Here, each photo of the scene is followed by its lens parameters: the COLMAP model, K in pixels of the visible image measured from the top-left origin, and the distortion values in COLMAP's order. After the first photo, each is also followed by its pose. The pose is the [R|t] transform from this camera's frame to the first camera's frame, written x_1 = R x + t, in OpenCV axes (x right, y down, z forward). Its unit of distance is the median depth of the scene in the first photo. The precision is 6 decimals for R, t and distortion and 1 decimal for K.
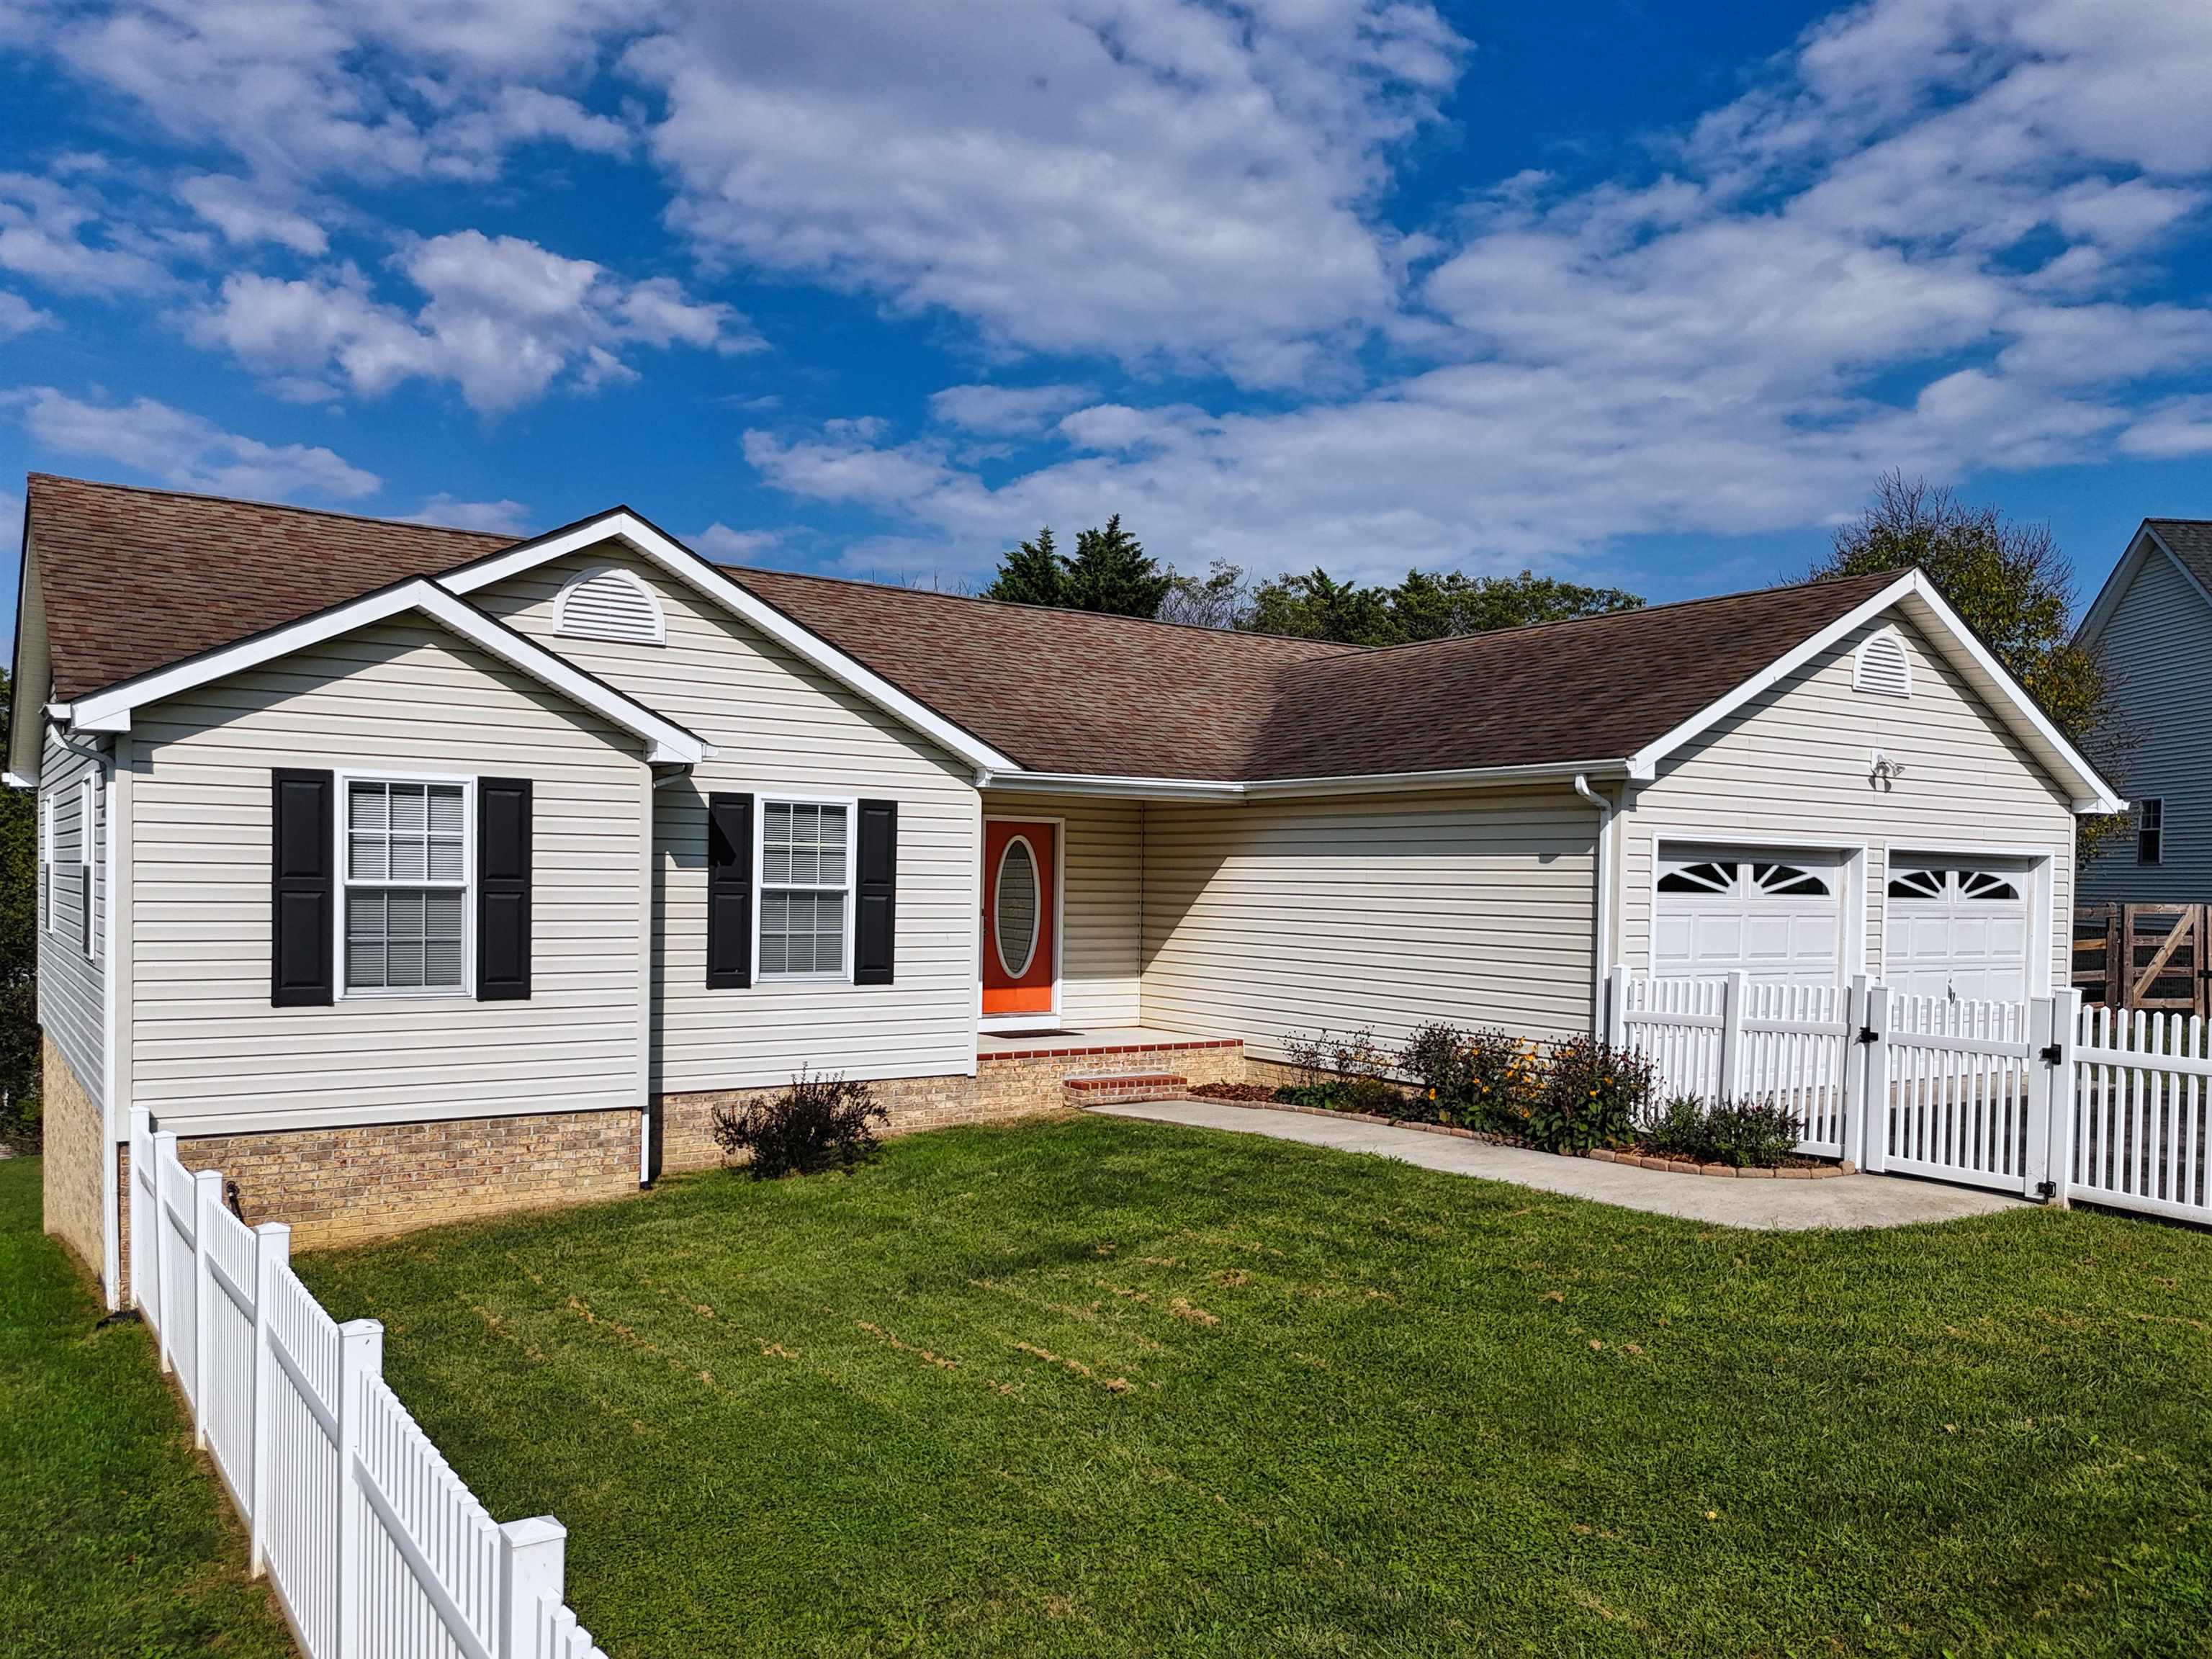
lens RADIAL K [[1678.4, 0, 1100.1], [0, 1678.4, 924.2], [0, 0, 1]] dist [0.074162, -0.079103]
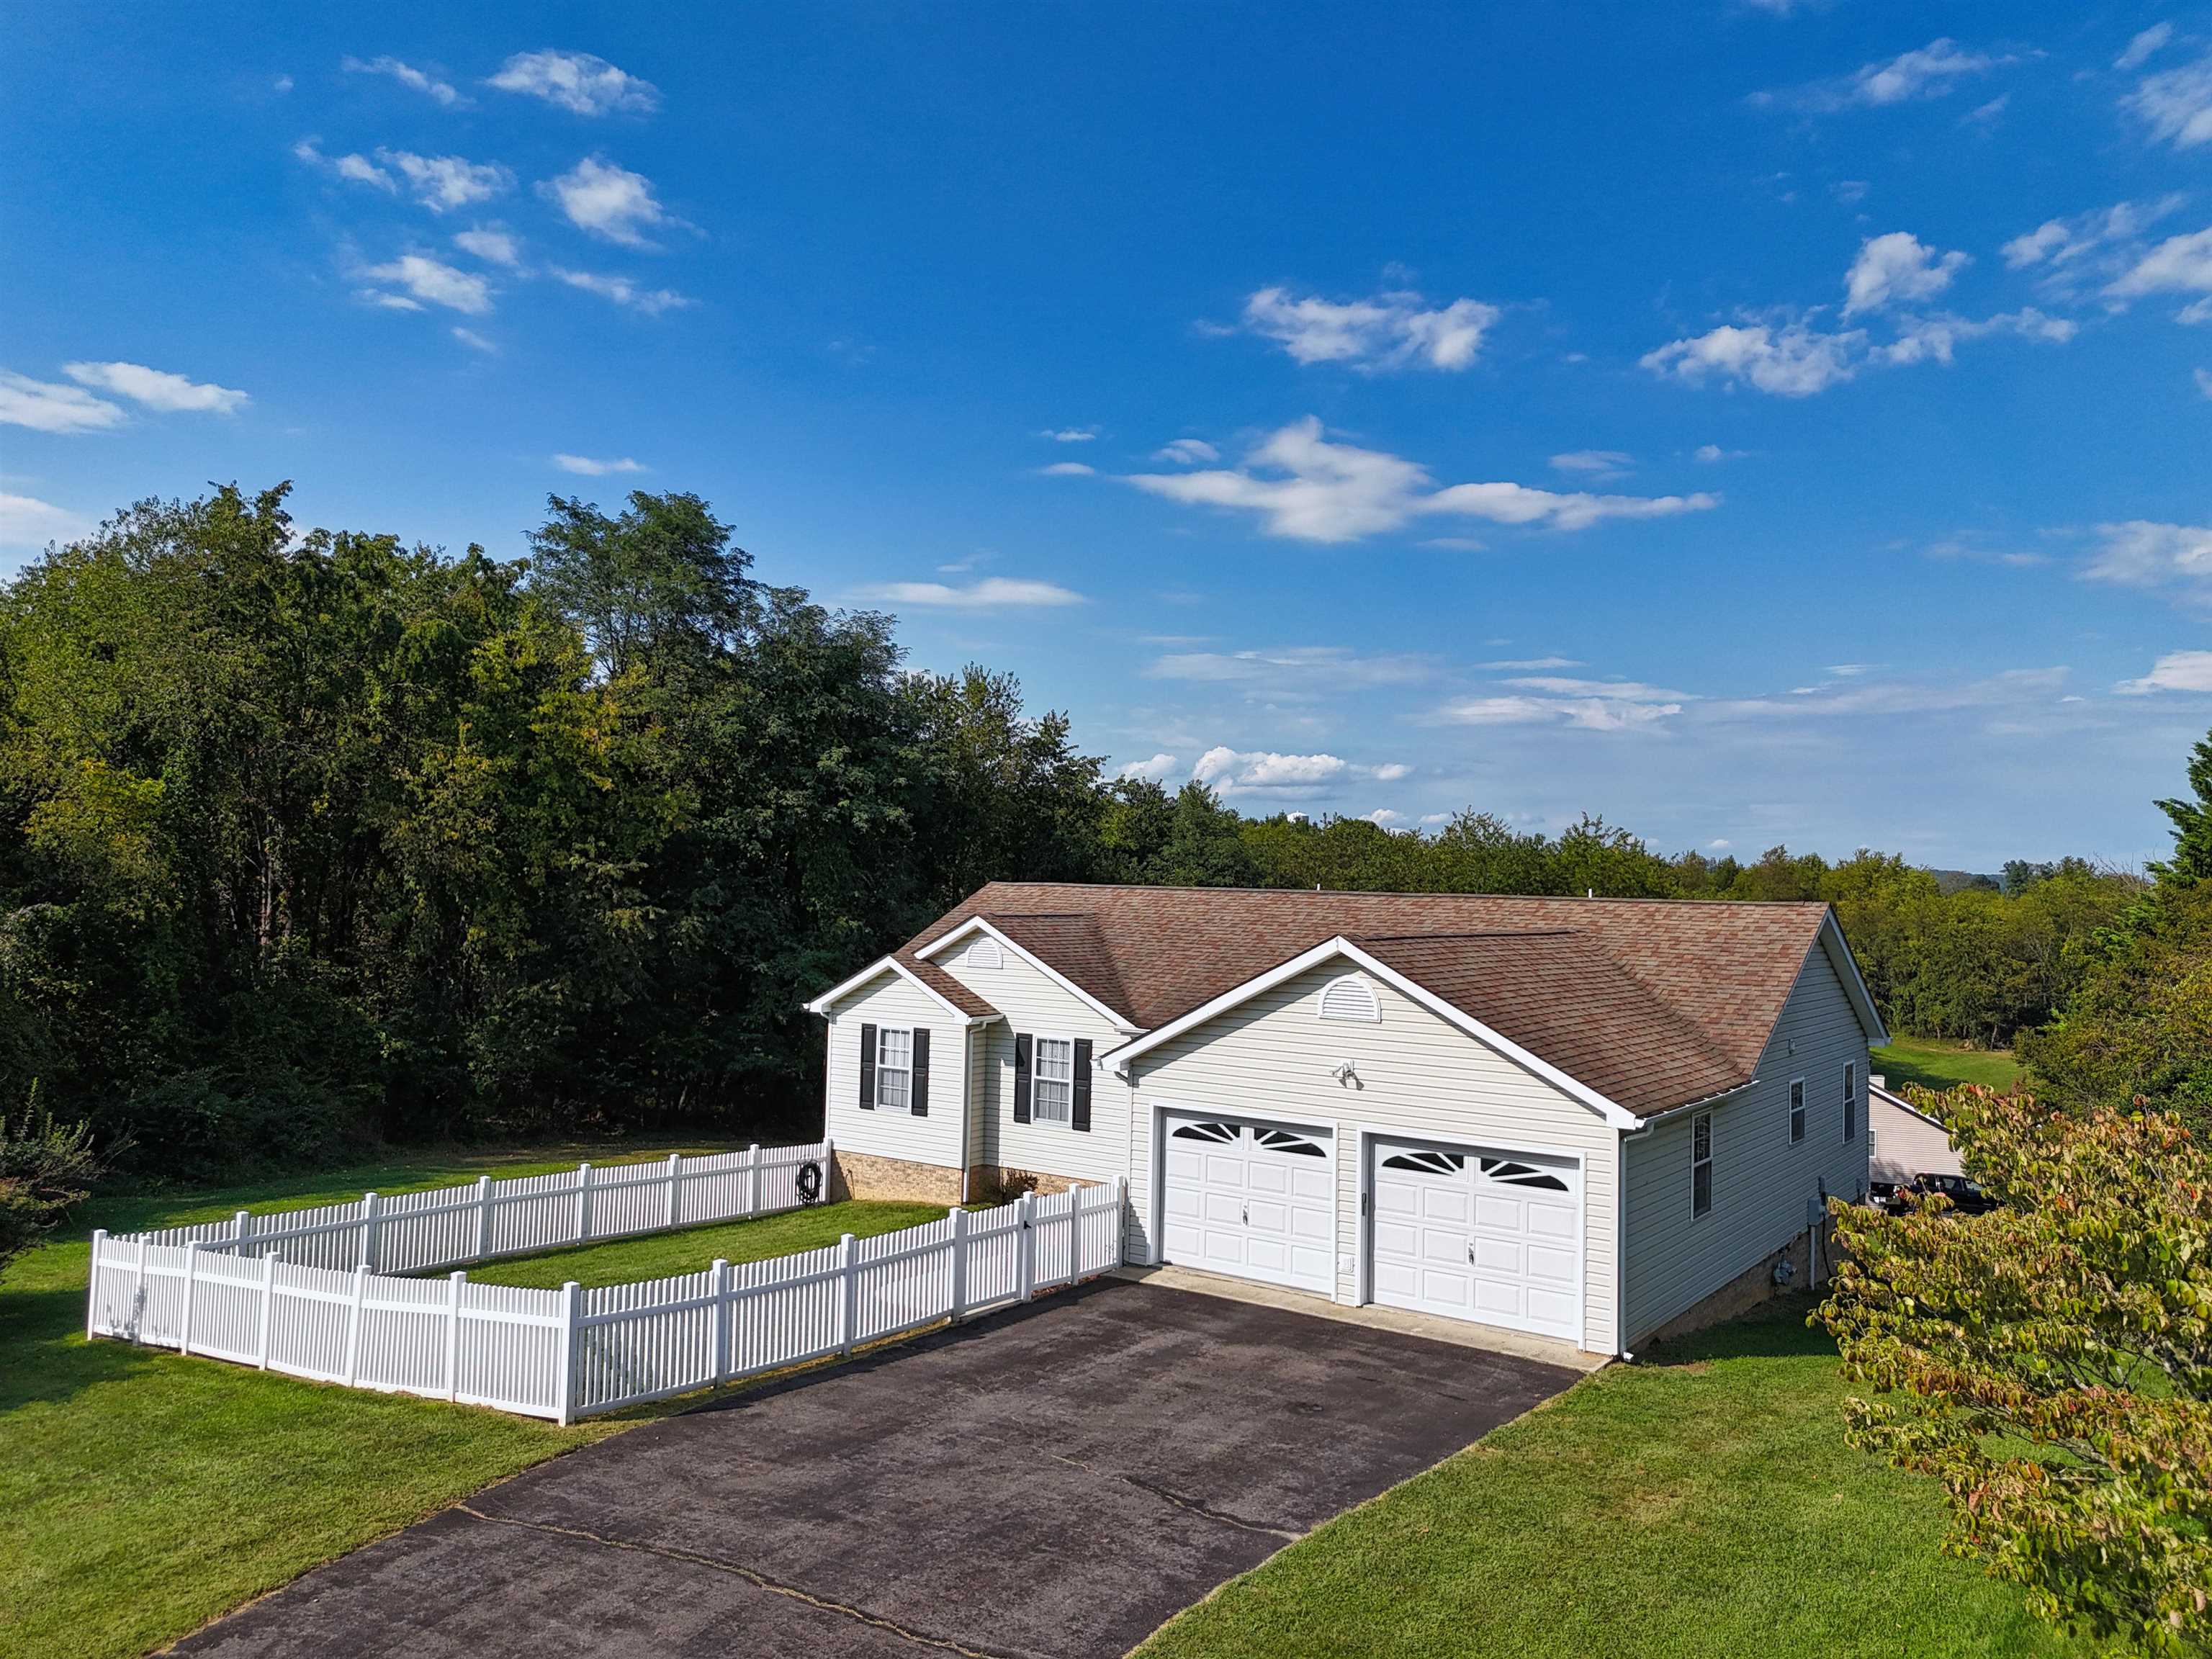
lens RADIAL K [[1633.3, 0, 1106.0], [0, 1633.3, 829.5], [0, 0, 1]] dist [0.076873, -0.083164]
pose [[0.343218, -0.038916, -0.938449, 1.859928], [-0.039418, 0.997664, -0.055788, -0.232268], [0.938428, 0.056139, 0.340882, 0.360967]]
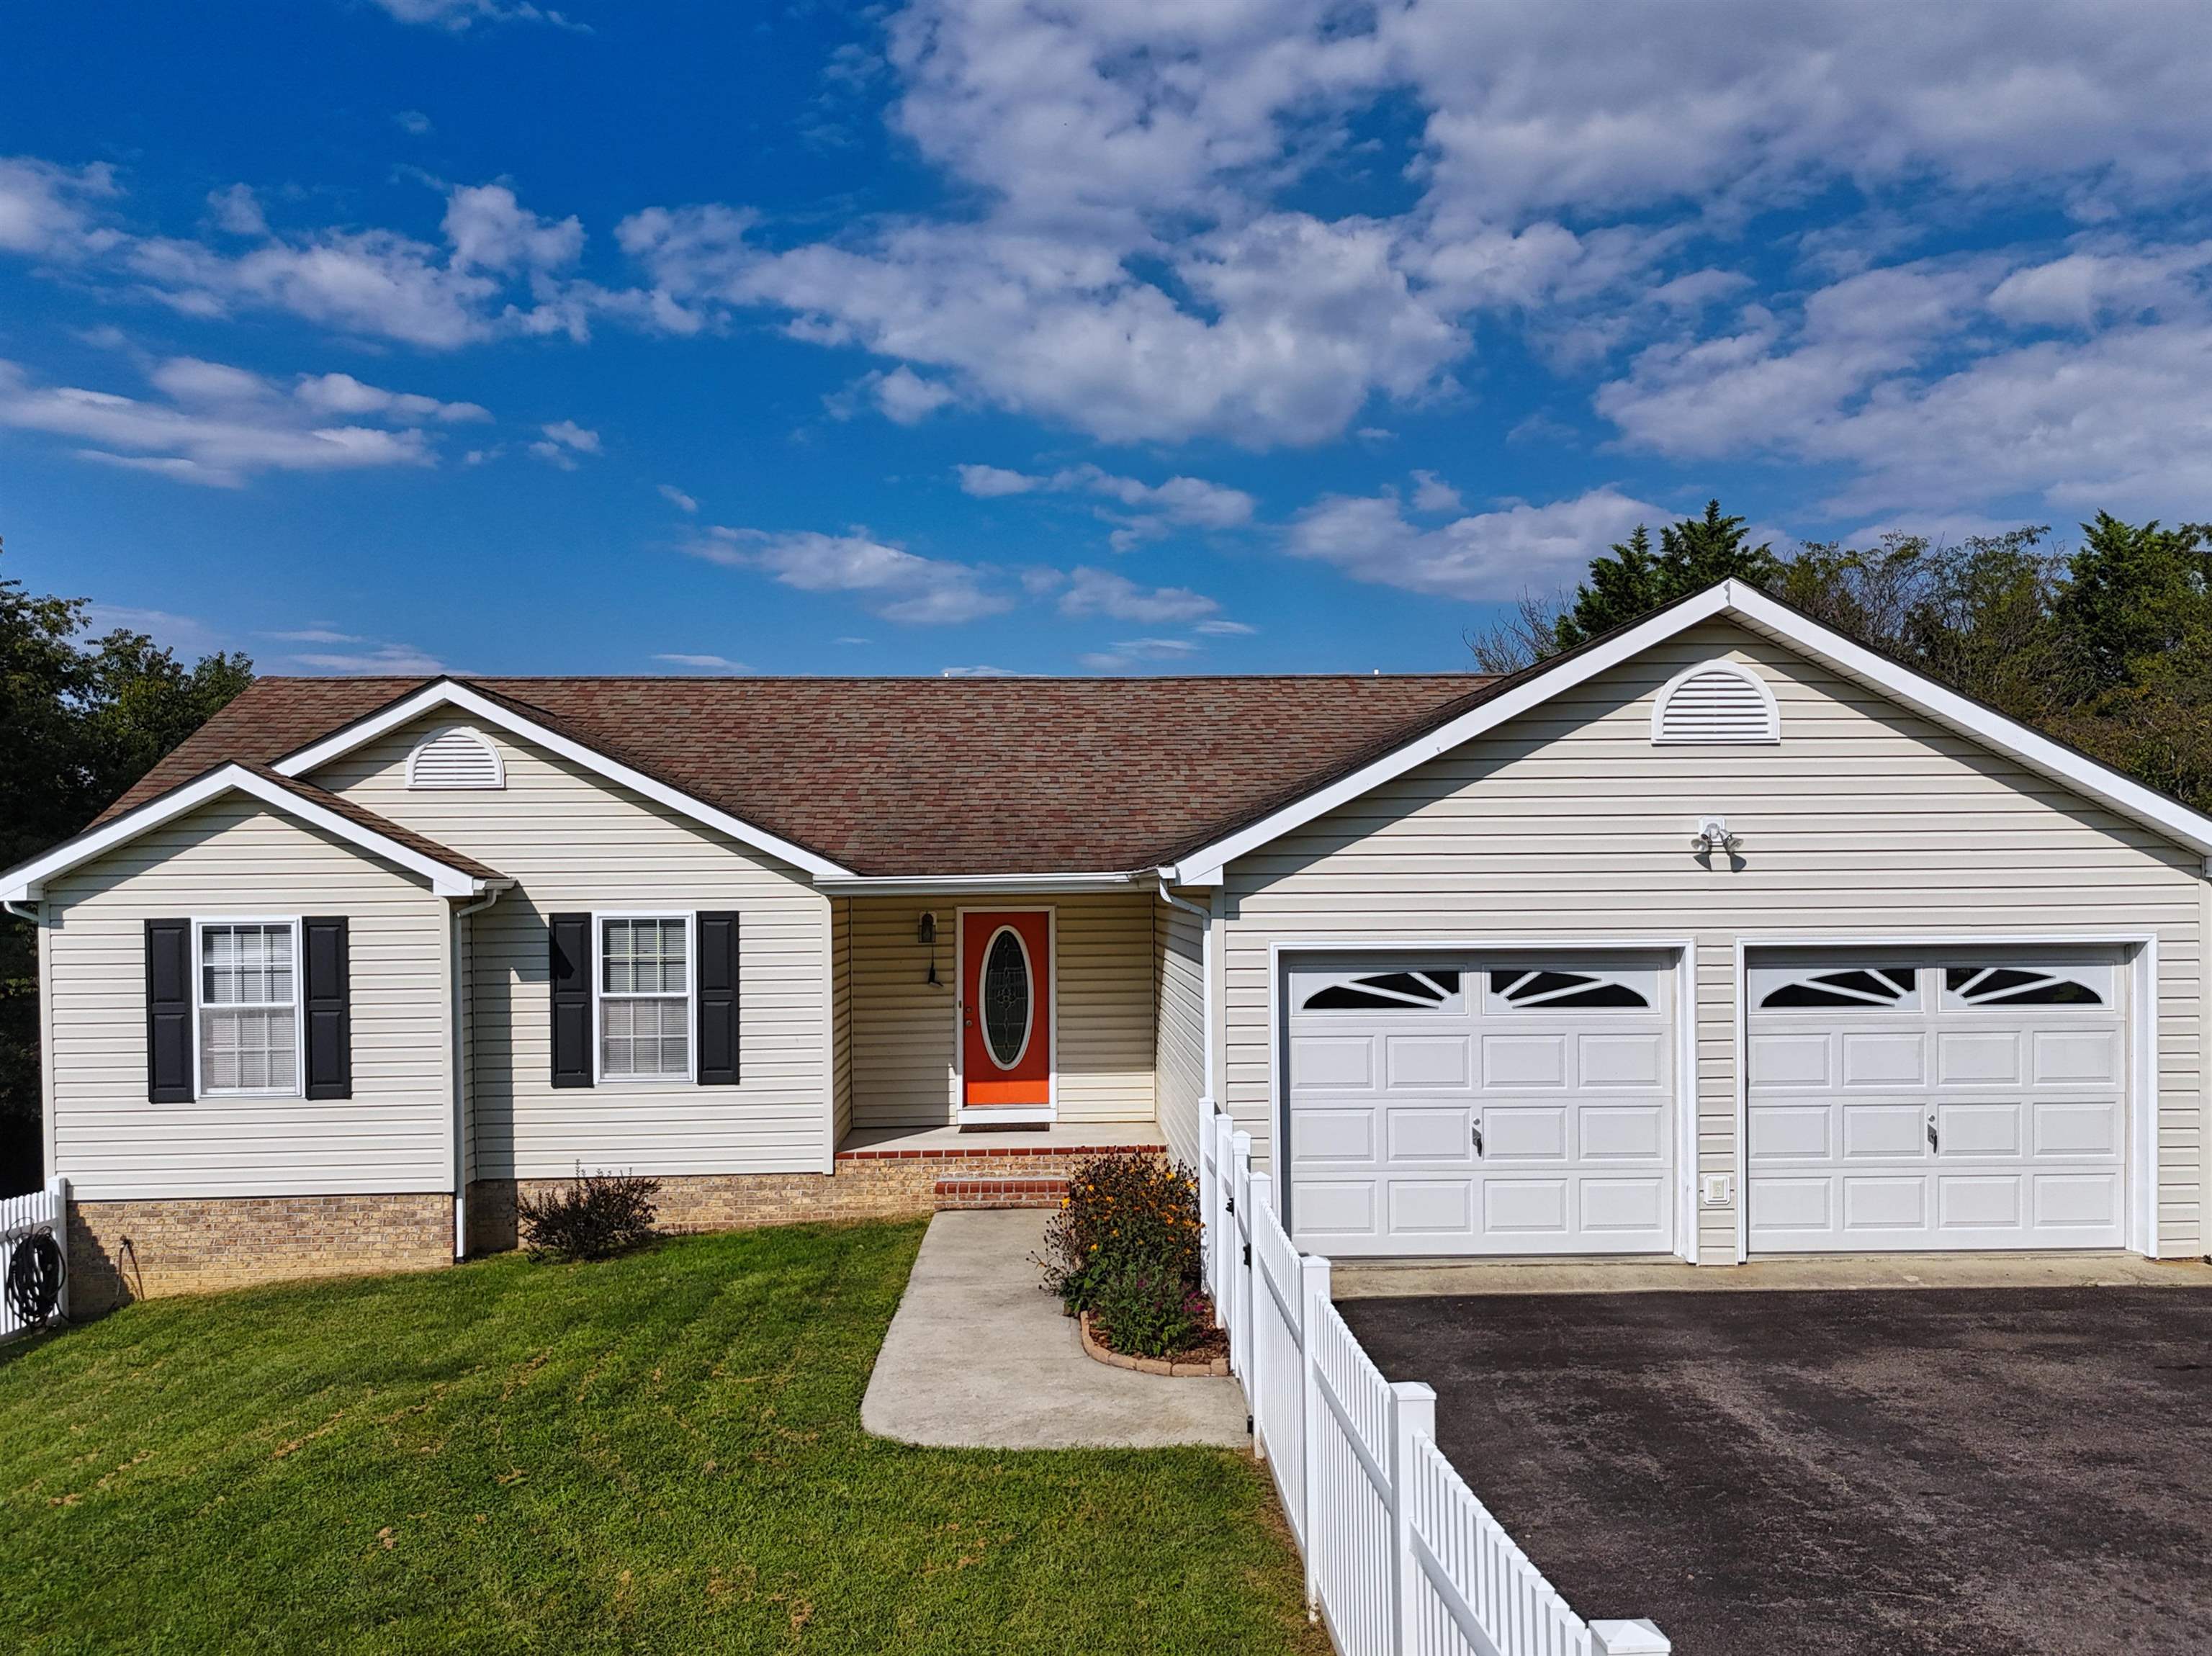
lens RADIAL K [[1749.8, 0, 1108.1], [0, 1749.8, 925.3], [0, 0, 1]] dist [0.041478, -0.007604]
pose [[0.849402, -0.016008, -0.527504, 0.709202], [0.011459, 0.999864, -0.011890, -0.052316], [0.527623, 0.004055, 0.849469, 0.200152]]
